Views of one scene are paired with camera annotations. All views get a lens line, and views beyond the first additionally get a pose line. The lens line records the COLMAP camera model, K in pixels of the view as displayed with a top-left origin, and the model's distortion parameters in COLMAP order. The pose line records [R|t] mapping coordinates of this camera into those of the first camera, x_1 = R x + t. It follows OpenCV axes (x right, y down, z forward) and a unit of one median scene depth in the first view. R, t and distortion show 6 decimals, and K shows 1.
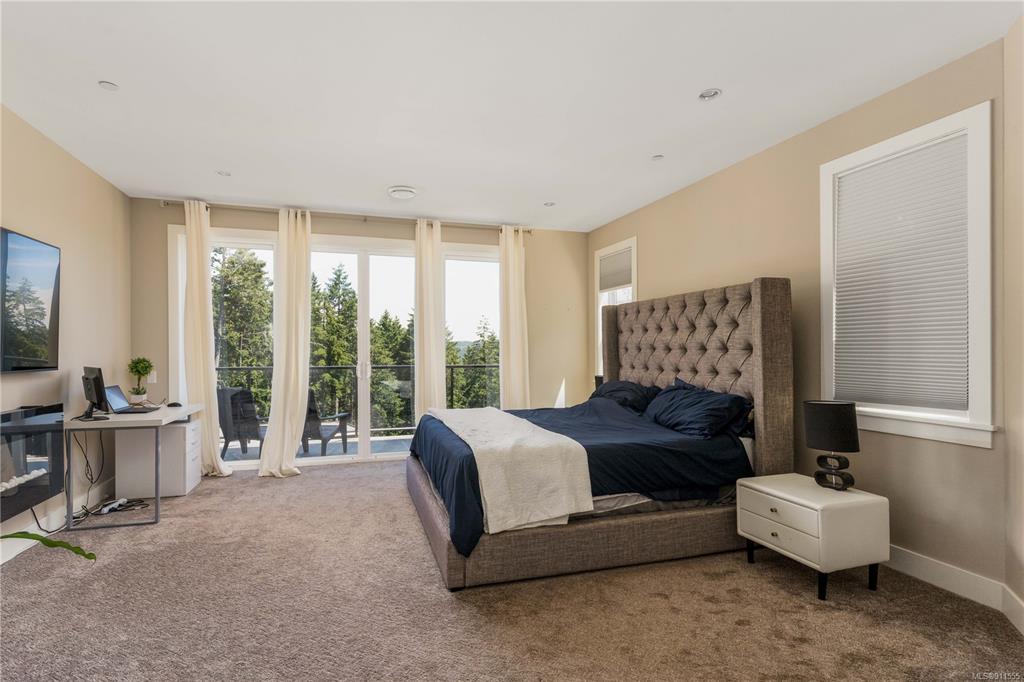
lens RADIAL K [[515.7, 0, 507.6], [0, 515.7, 344.0], [0, 0, 1]] dist [-0.001195, 0.000508]
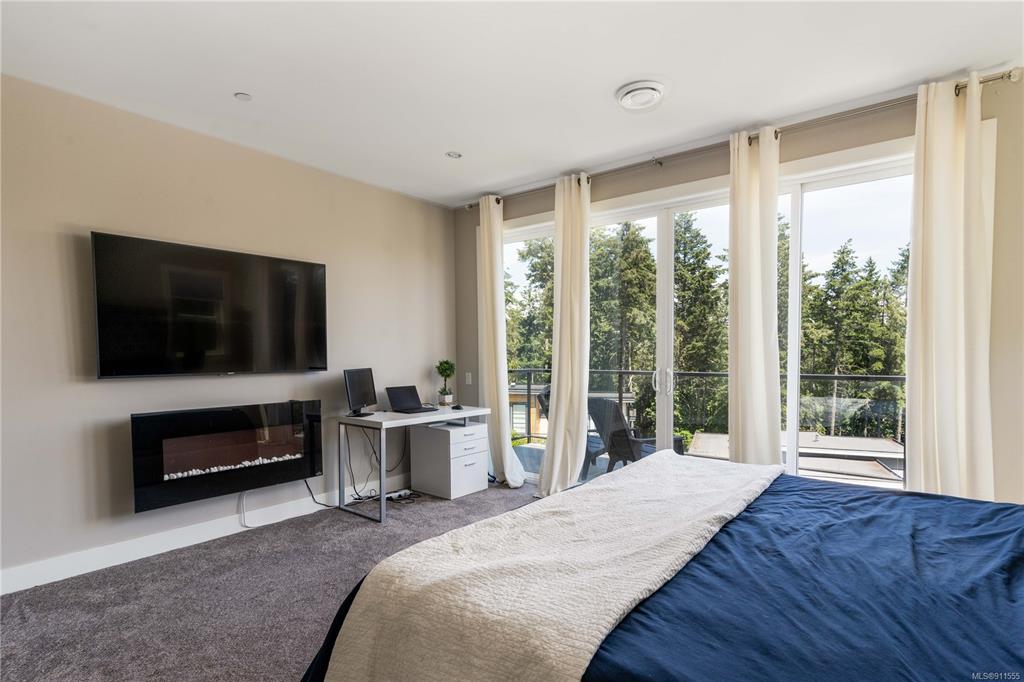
lens RADIAL K [[523.0, 0, 498.1], [0, 523.0, 374.8], [0, 0, 1]] dist [0.004021, 0.001399]
pose [[0.544598, 0.036750, -0.837892, 0.228362], [0.011952, 0.998598, 0.051567, 0.002364], [0.838612, -0.038097, 0.543395, 0.474591]]
